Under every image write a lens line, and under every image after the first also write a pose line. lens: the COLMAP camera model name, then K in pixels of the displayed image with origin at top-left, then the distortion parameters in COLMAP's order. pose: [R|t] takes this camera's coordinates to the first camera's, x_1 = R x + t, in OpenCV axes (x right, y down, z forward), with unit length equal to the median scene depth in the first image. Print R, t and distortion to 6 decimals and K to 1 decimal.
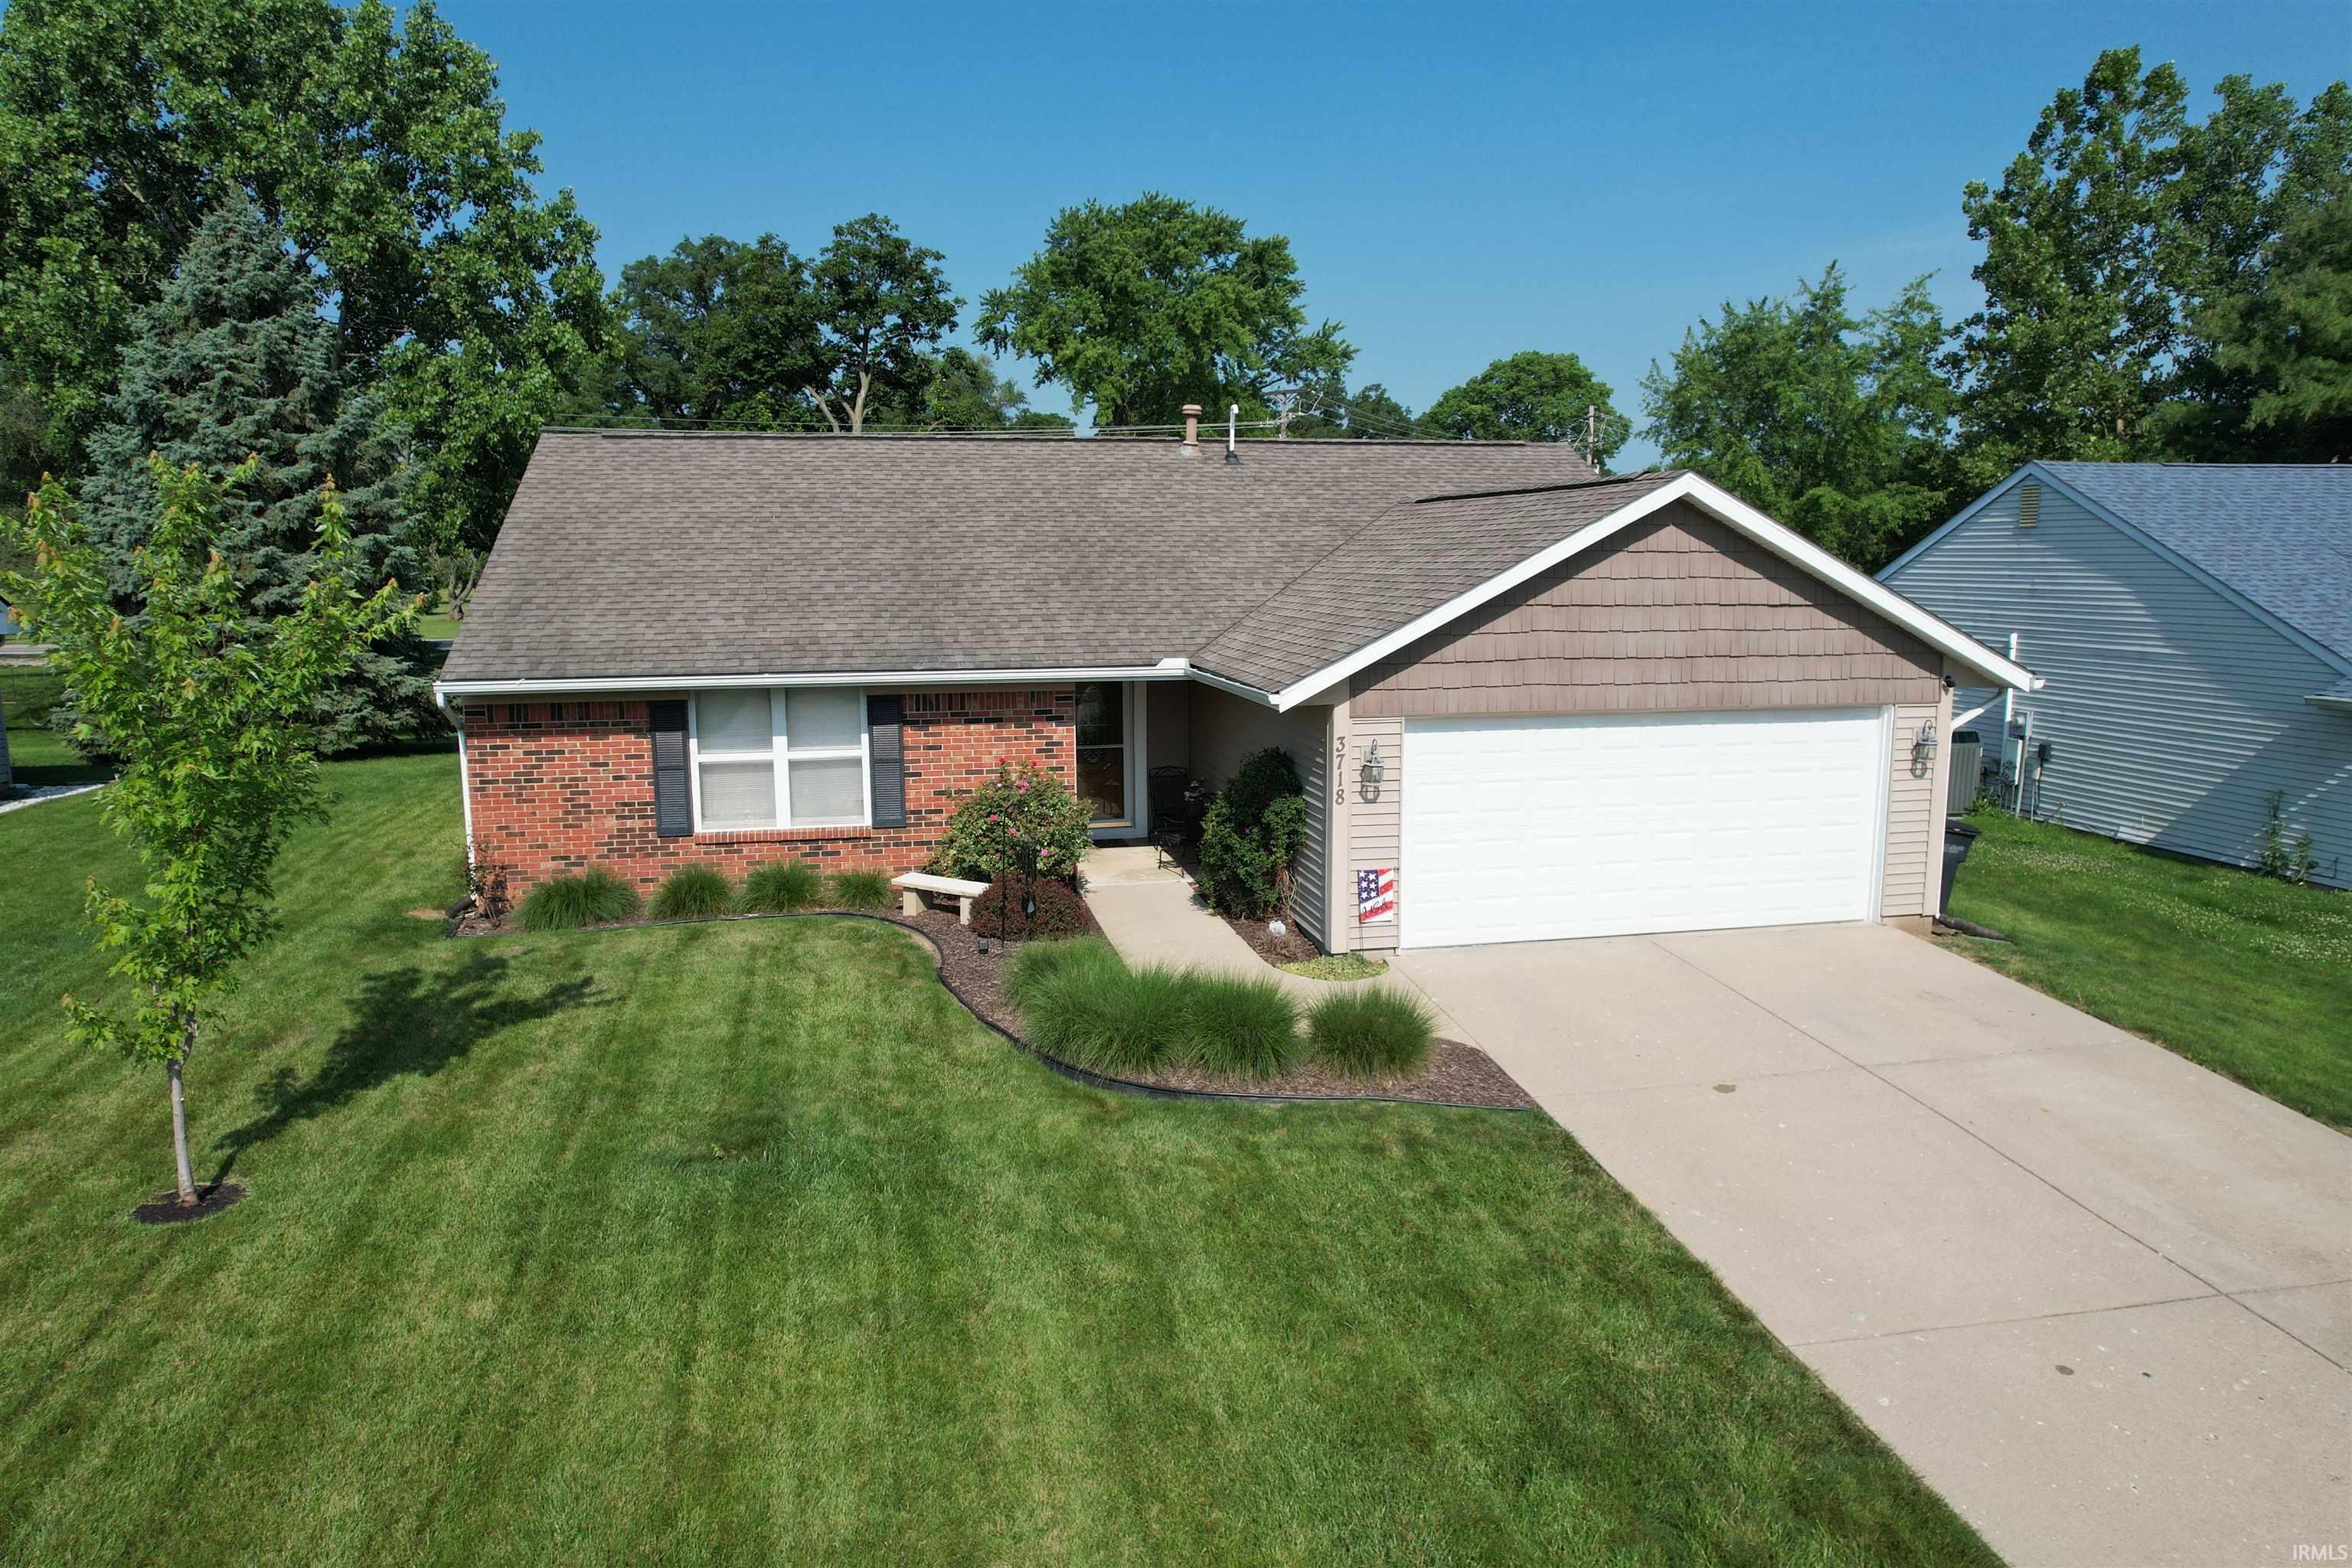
lens RADIAL K [[1497.3, 0, 1178.6], [0, 1497.3, 777.7], [0, 0, 1]] dist [-0.075090, 0.066405]
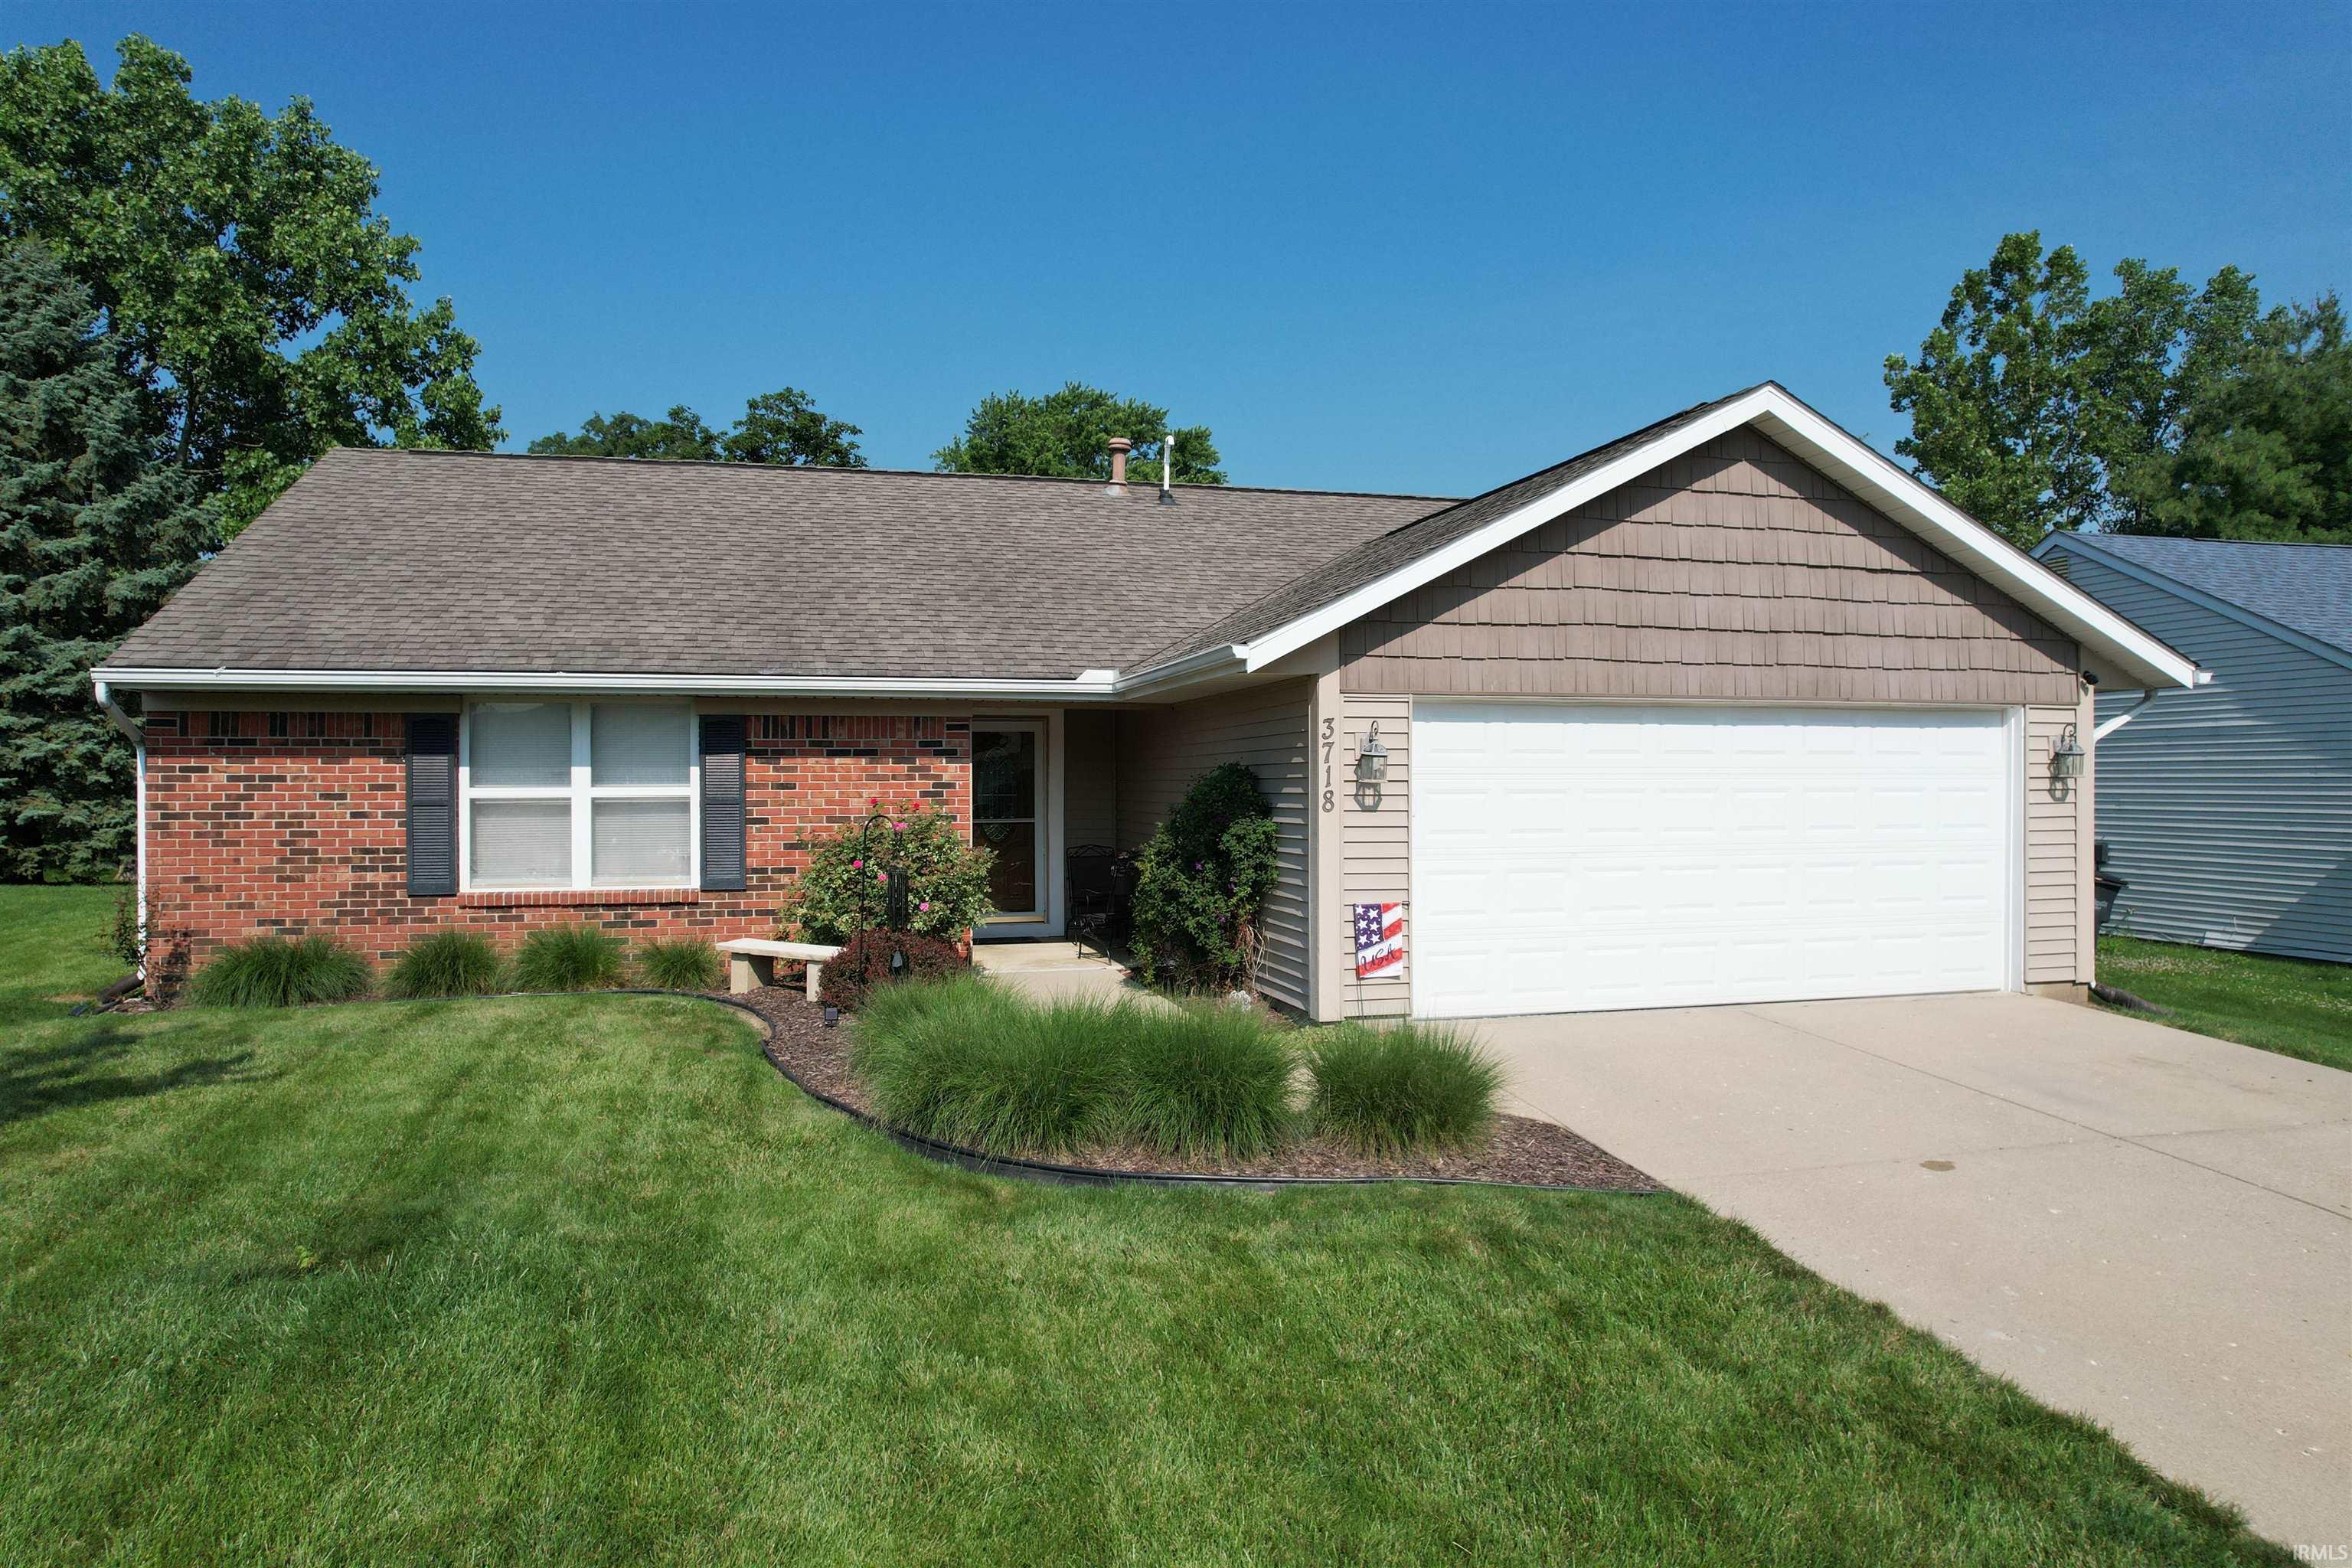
lens RADIAL K [[1501.8, 0, 1181.7], [0, 1501.8, 775.3], [0, 0, 1]] dist [-0.082061, 0.074062]
pose [[0.998441, 0.003651, 0.055690, -0.002754], [0.004685, 0.988854, -0.148814, 0.069347], [-0.055613, 0.148843, 0.987296, 0.178436]]
